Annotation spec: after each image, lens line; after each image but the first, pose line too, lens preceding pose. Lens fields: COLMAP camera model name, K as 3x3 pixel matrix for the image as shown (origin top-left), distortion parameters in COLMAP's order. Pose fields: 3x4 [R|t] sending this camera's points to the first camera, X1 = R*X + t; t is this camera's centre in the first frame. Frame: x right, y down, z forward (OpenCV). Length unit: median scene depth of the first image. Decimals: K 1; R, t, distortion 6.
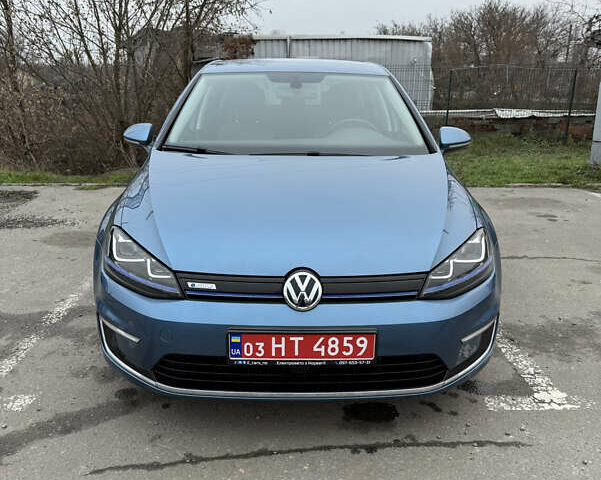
lens RADIAL K [[603.5, 0, 317.0], [0, 603.5, 240.4], [0, 0, 1]] dist [0.008060, 0.012422]
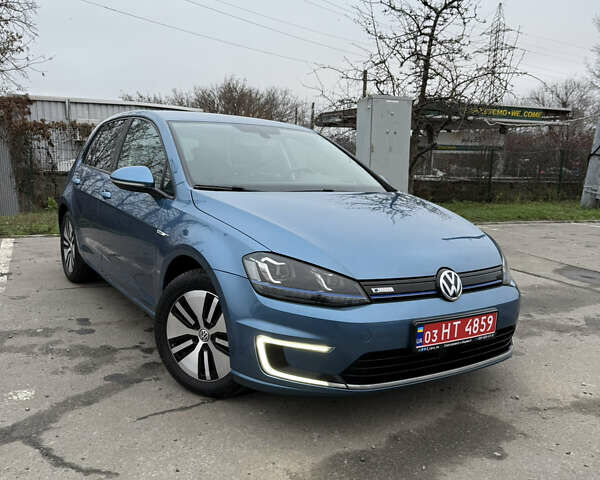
lens RADIAL K [[582.4, 0, 300.0], [0, 582.4, 240.0], [0, 0, 1]] dist [-0.003472, -0.088292]
pose [[0.847620, -0.051655, 0.528084, -0.910042], [0.112953, 0.990004, -0.084461, 0.056298], [-0.518442, 0.131240, 0.844982, 0.122563]]
